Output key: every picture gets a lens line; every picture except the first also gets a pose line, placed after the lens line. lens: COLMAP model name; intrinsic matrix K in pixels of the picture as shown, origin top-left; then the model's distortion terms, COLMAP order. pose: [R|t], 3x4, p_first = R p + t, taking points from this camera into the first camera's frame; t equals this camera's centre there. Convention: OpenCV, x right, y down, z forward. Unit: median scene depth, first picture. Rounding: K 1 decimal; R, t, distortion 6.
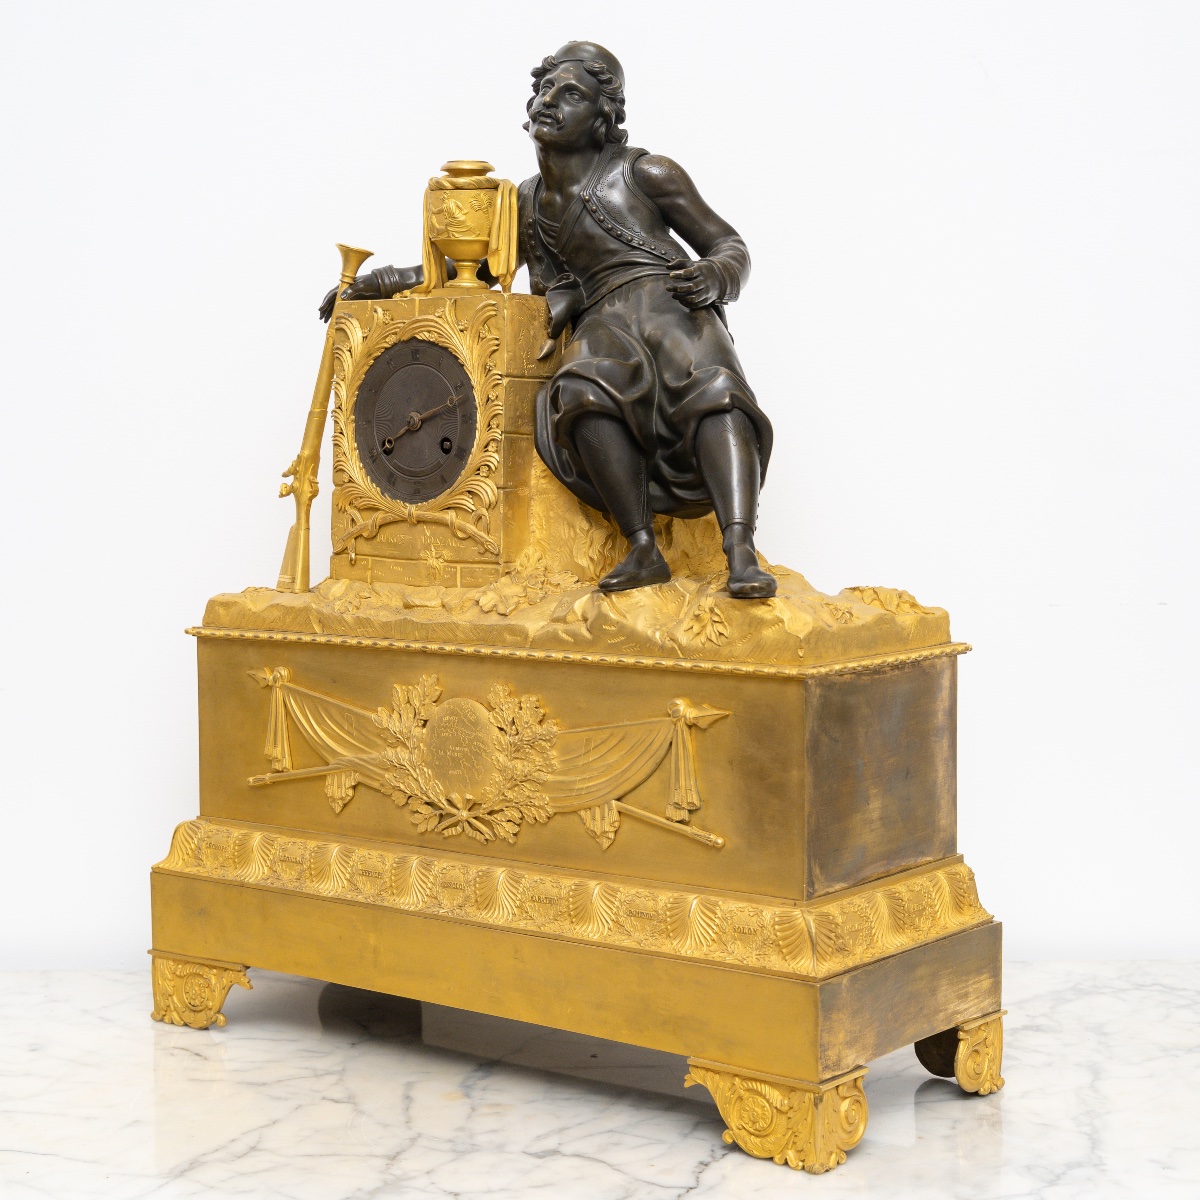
lens RADIAL K [[2245.1, 0, 601.7], [0, 2245.1, 602.1], [0, 0, 1]] dist [-0.022989, 0.000000]
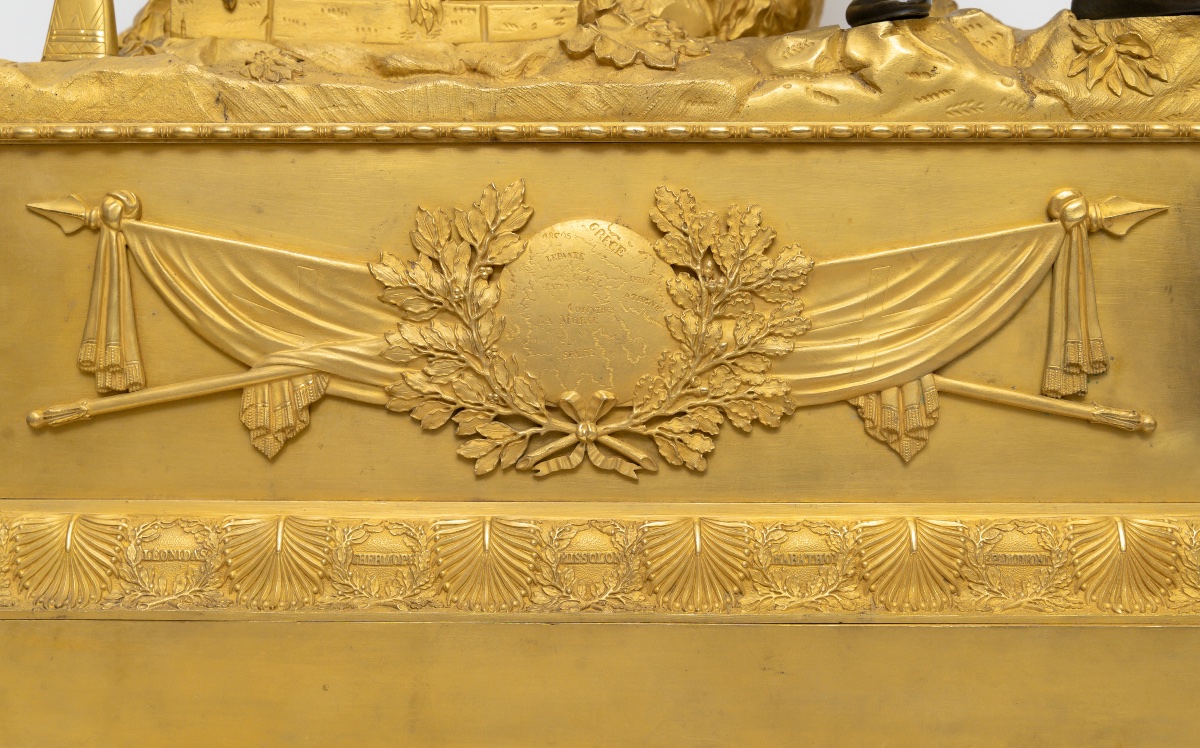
lens RADIAL K [[1880.1, 0, 592.4], [0, 1880.1, 347.9], [0, 0, 1]] dist [0.004299, 0.000000]
pose [[0.801022, -0.025184, 0.598105, -0.329369], [0.036779, 0.999298, -0.007180, 0.075286], [-0.597504, 0.027749, 0.801386, 0.606121]]
